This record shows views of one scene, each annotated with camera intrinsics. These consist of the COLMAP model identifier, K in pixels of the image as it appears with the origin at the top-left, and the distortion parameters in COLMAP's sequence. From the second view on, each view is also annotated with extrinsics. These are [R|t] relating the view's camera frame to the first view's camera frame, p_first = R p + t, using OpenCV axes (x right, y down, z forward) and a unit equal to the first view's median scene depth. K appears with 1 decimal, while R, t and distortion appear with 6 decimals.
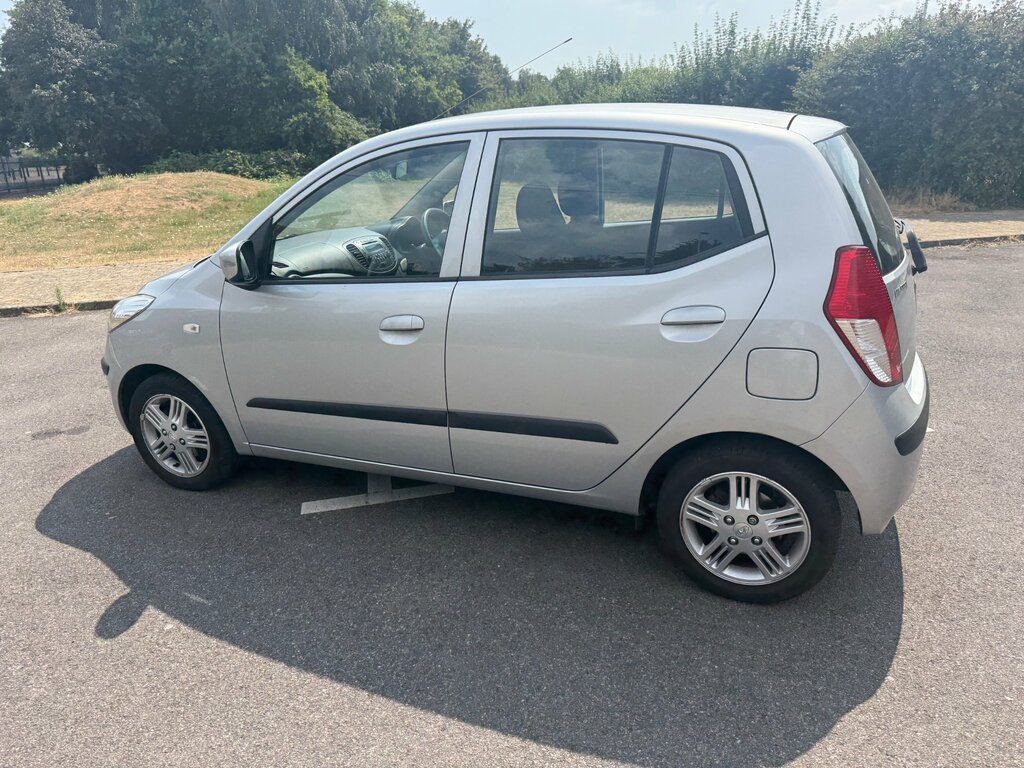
lens RADIAL K [[730.3, 0, 514.1], [0, 730.3, 381.7], [0, 0, 1]] dist [0.014602, -0.021404]
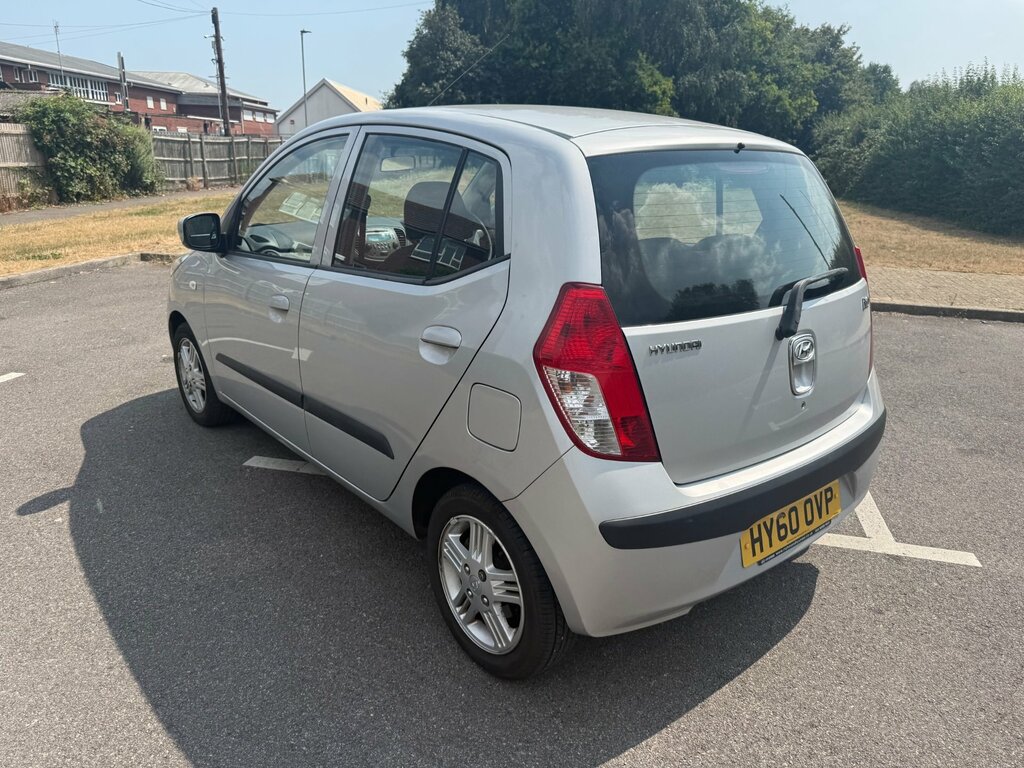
lens RADIAL K [[730.3, 0, 515.3], [0, 730.3, 387.1], [0, 0, 1]] dist [0.014602, -0.021404]
pose [[0.892964, 0.194318, -0.406024, 0.517015], [-0.195143, 0.979966, 0.039822, -0.059666], [0.405628, 0.043673, 0.912994, 0.153920]]
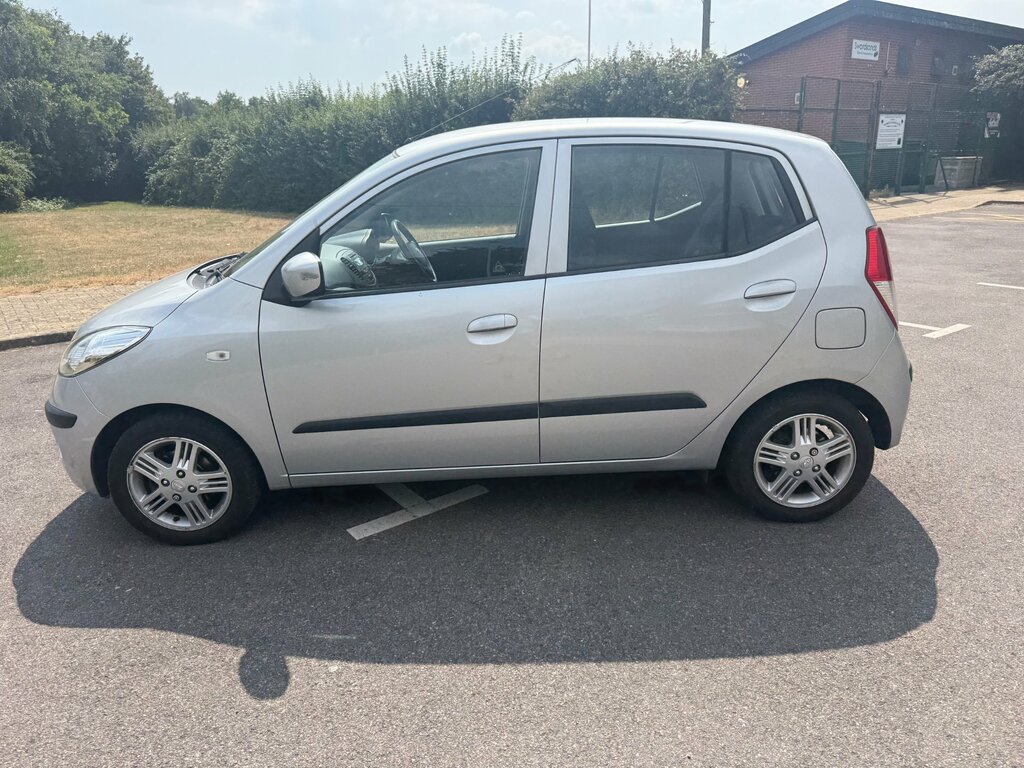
lens RADIAL K [[730.3, 0, 515.1], [0, 730.3, 386.1], [0, 0, 1]] dist [0.014602, -0.021404]
pose [[0.912203, -0.117535, 0.392518, -0.463886], [0.129235, 0.991608, -0.003415, 0.013537], [-0.388823, 0.053842, 0.919738, 0.040459]]
